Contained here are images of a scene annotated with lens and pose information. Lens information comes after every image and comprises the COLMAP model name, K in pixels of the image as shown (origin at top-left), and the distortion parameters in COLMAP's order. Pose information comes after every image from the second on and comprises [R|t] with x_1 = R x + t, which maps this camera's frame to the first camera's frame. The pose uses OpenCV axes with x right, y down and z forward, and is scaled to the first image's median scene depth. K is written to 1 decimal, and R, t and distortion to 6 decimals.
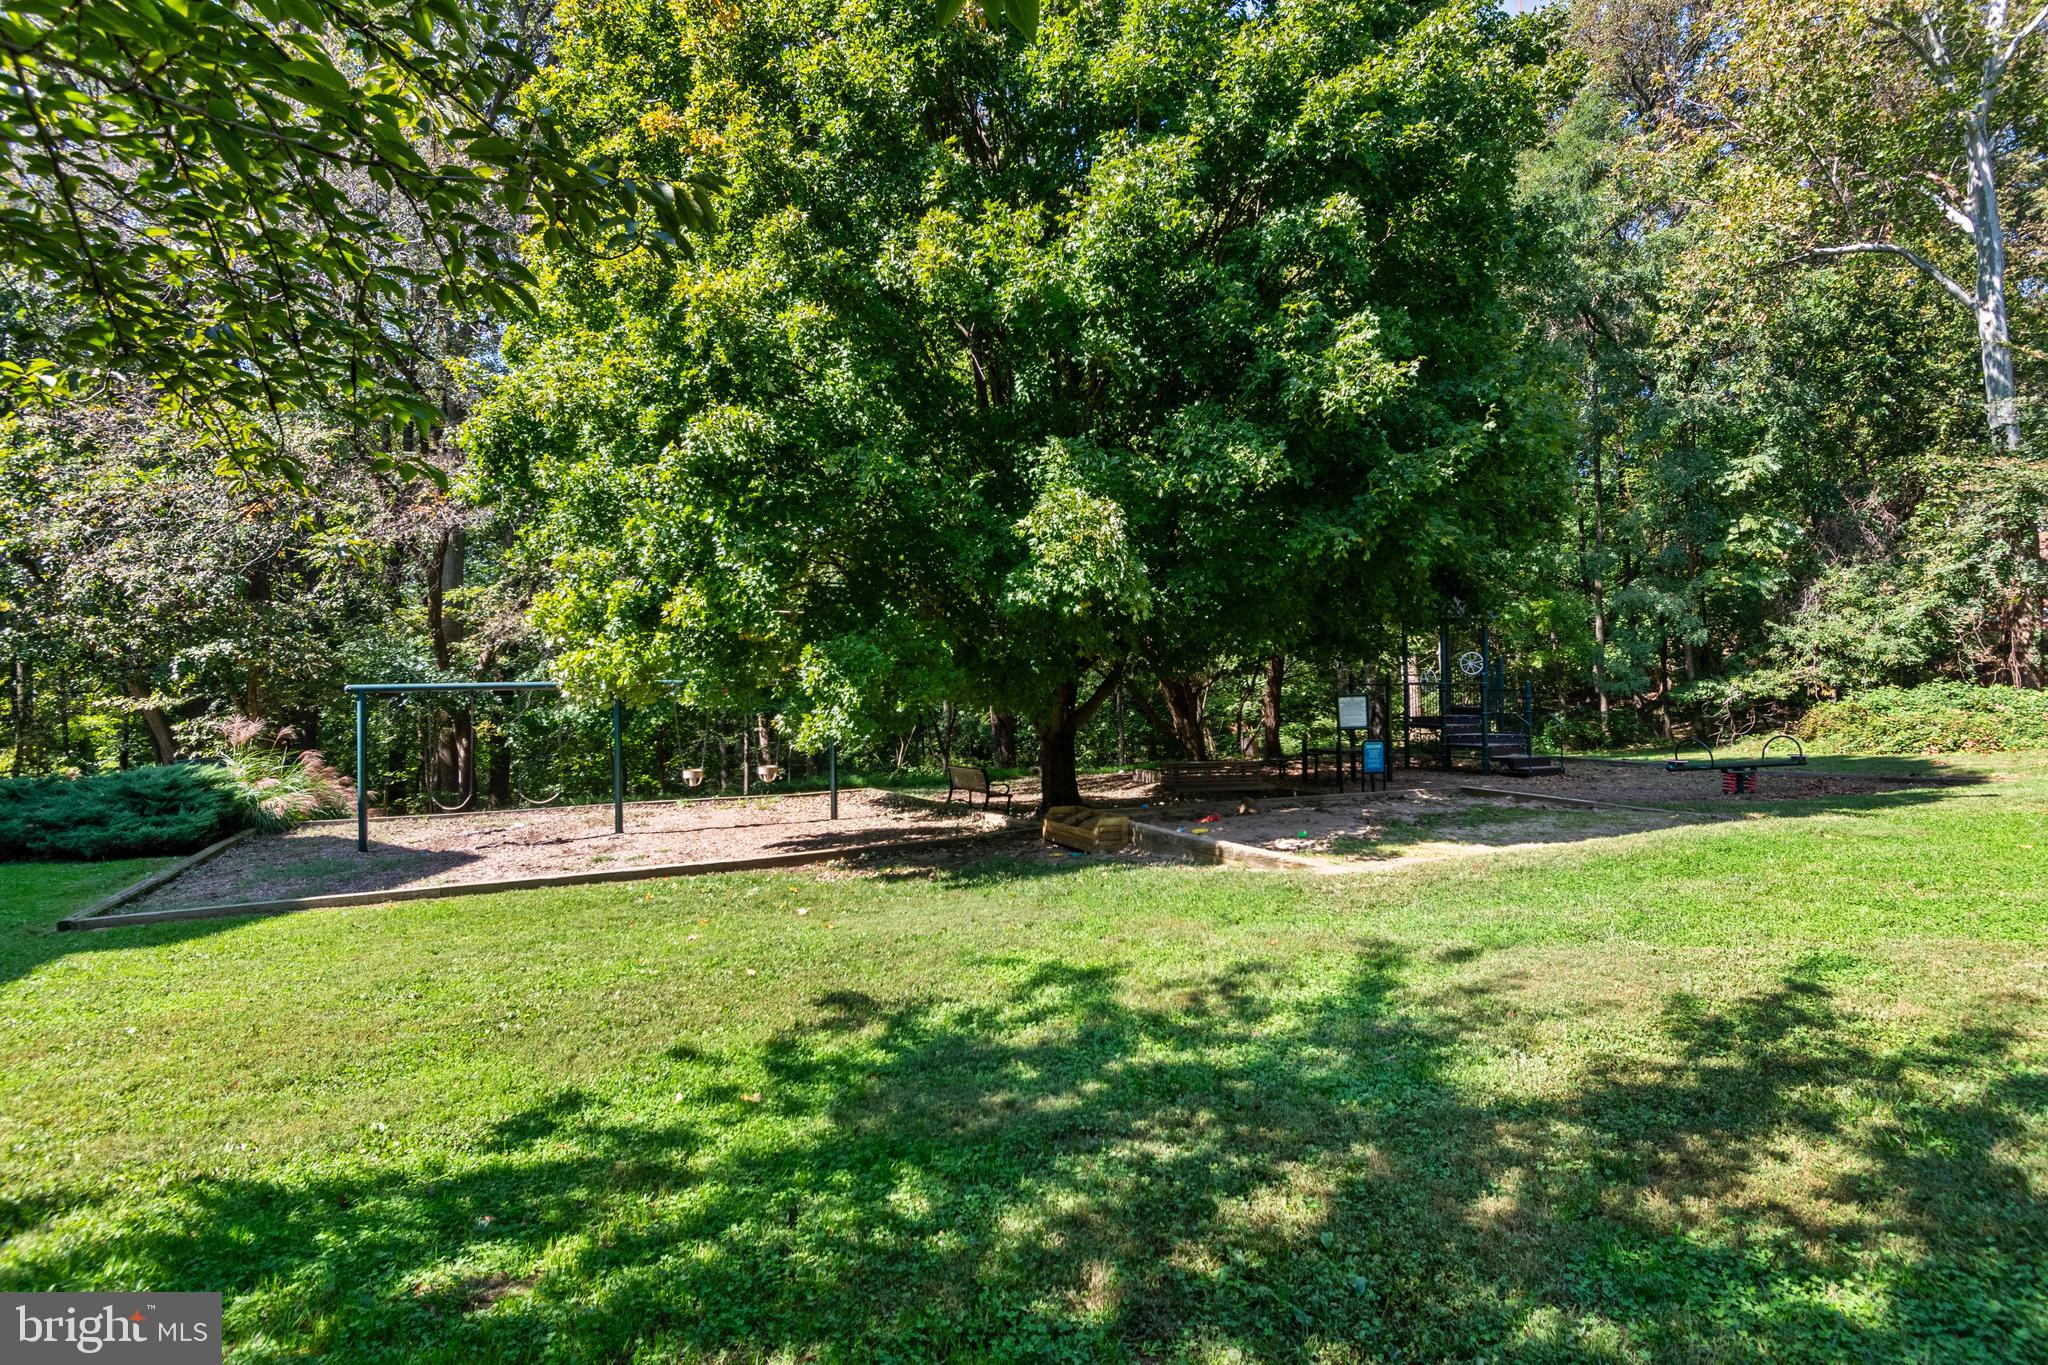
lens RADIAL K [[1081.8, 0, 1015.3], [0, 1081.8, 680.0], [0, 0, 1]] dist [-0.021876, -0.001851]
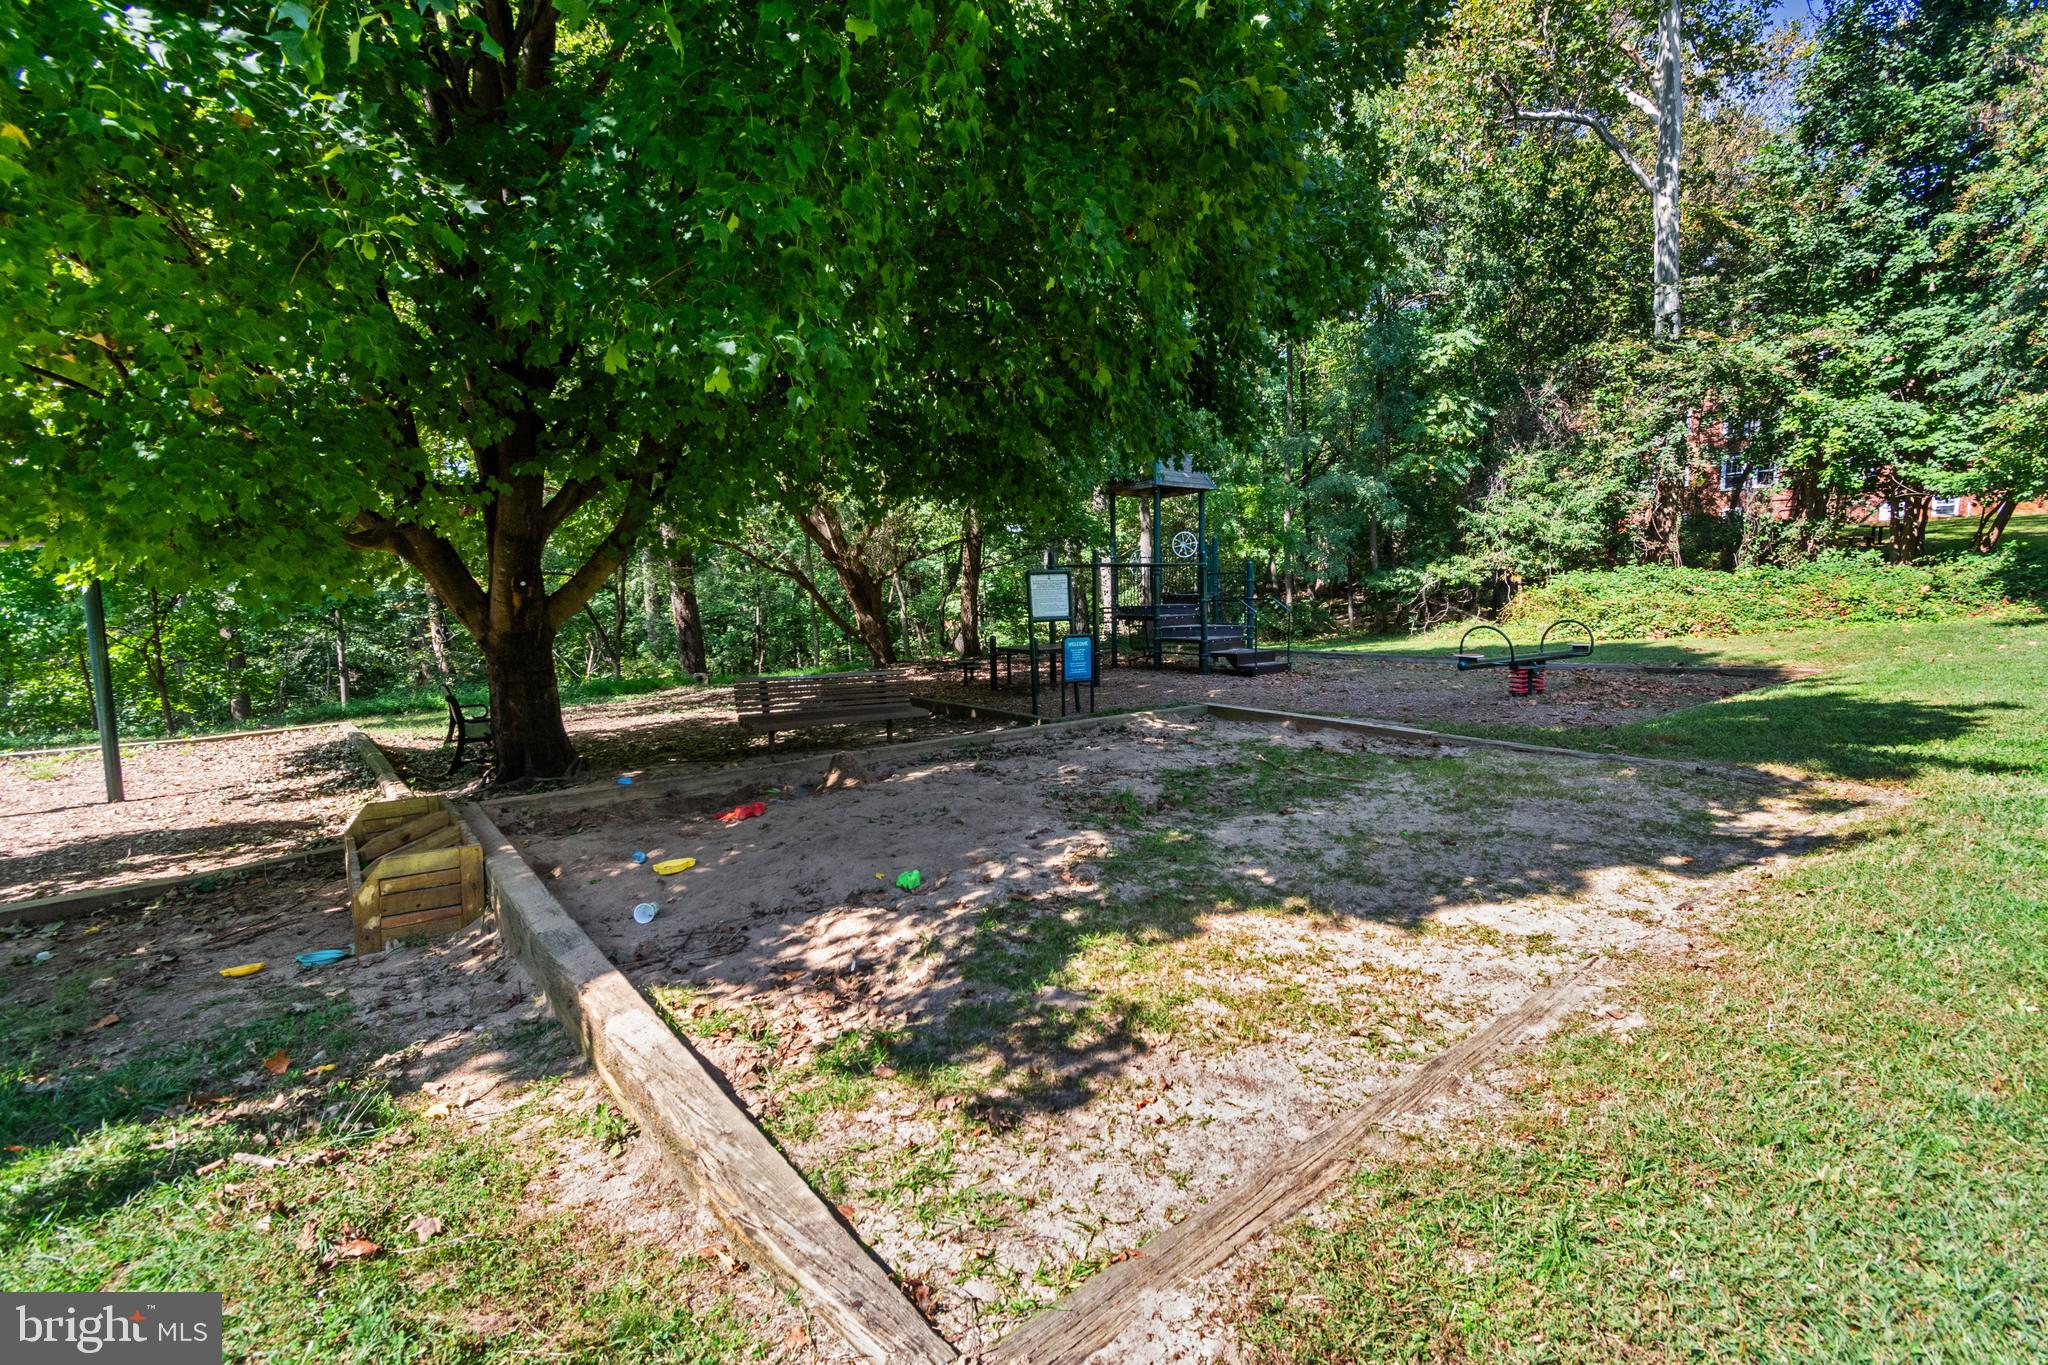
lens RADIAL K [[890.5, 0, 1025.1], [0, 890.5, 684.9], [0, 0, 1]] dist [-0.000582, -0.000093]
pose [[0.964286, -0.034830, 0.262564, 0.100099], [0.006786, 0.994239, 0.106967, 0.017889], [-0.264777, -0.101365, 0.958967, 0.309950]]
